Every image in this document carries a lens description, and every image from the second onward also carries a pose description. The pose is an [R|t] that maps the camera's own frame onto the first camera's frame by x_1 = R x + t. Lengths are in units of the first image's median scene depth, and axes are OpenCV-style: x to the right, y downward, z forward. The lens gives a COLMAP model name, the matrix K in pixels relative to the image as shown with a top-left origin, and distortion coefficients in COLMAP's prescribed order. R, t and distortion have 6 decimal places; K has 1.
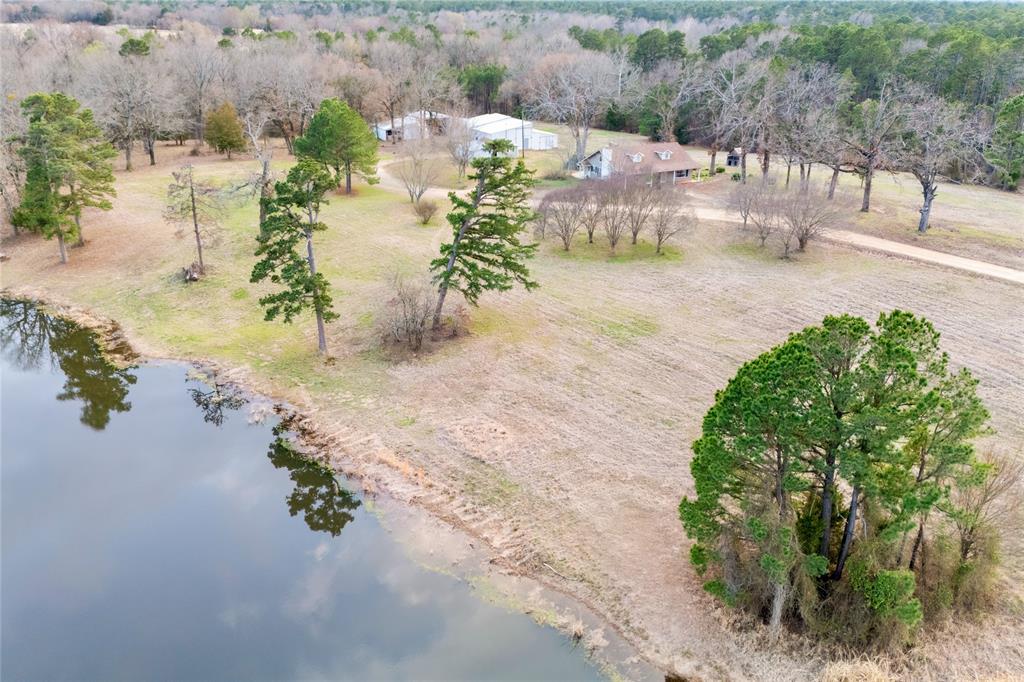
lens RADIAL K [[891.3, 0, 515.9], [0, 891.3, 339.7], [0, 0, 1]] dist [0.076103, -0.077681]
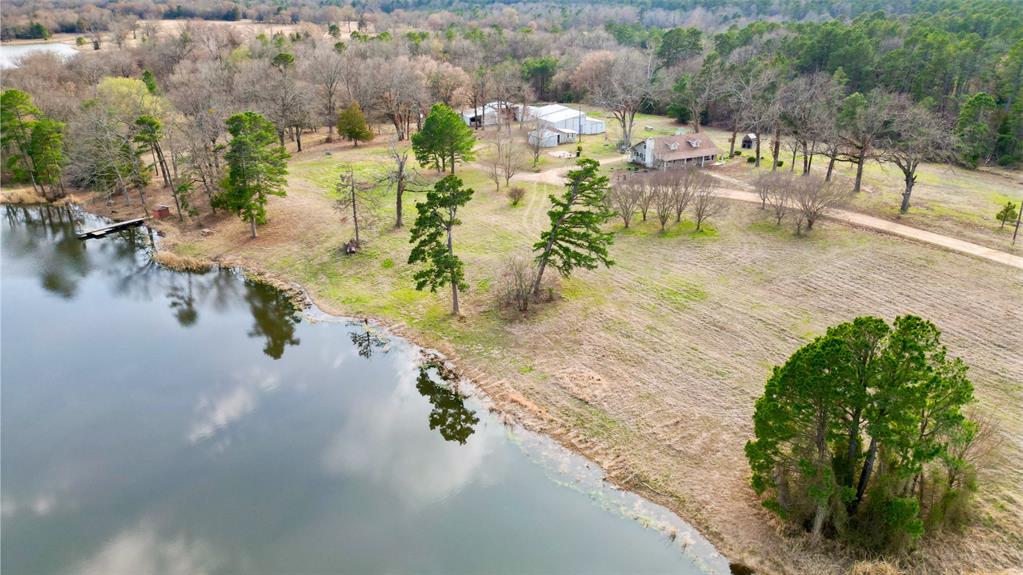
lens RADIAL K [[716.5, 0, 513.9], [0, 716.5, 292.0], [0, 0, 1]] dist [0.047174, -0.034527]
pose [[0.998801, 0.004919, -0.048714, -0.073423], [-0.003037, 0.999249, 0.038629, -0.058384], [0.048867, -0.038435, 0.998066, -0.083261]]
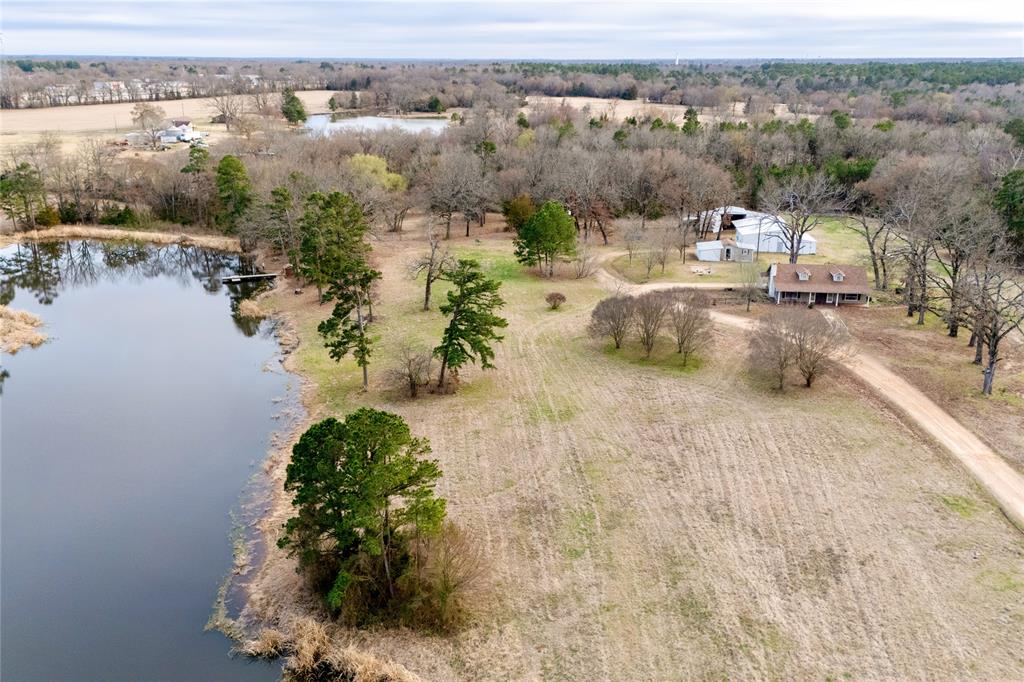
lens RADIAL K [[891.3, 0, 510.1], [0, 891.3, 341.3], [0, 0, 1]] dist [0.076103, -0.077681]
pose [[0.825434, 0.165857, -0.539583, 0.752377], [-0.197607, 0.980281, -0.000973, -0.102071], [0.528782, 0.107429, 0.841932, -0.115946]]
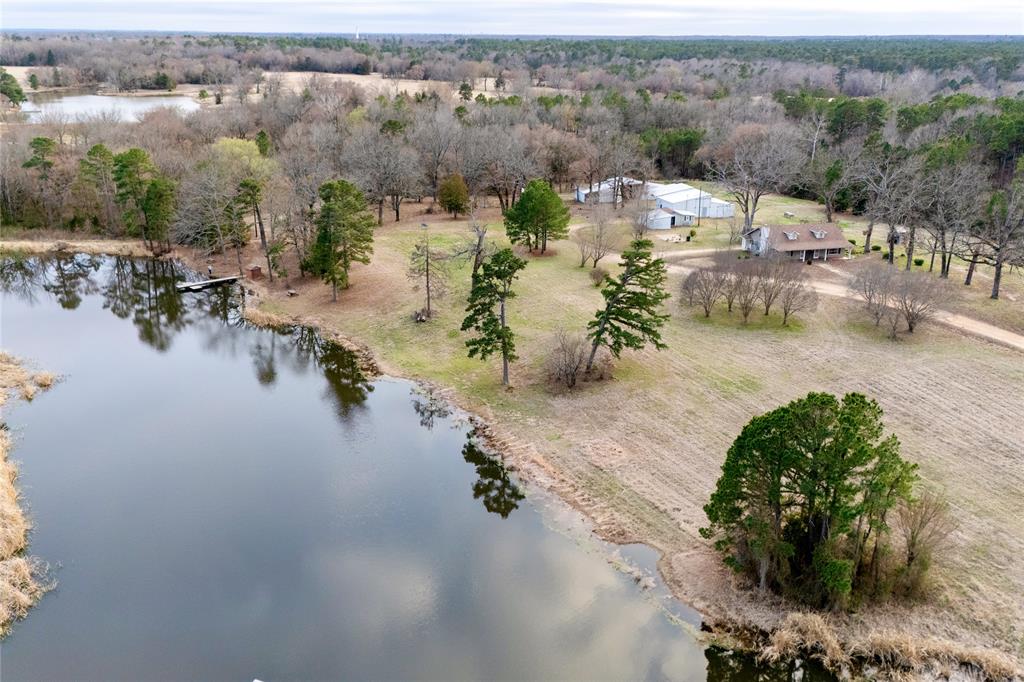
lens RADIAL K [[891.3, 0, 512.5], [0, 891.3, 339.9], [0, 0, 1]] dist [0.076103, -0.077681]
pose [[0.970470, 0.077206, -0.228533, 0.104398], [-0.085240, 0.996035, -0.025478, -0.017526], [0.225659, 0.044205, 0.973203, -0.343582]]
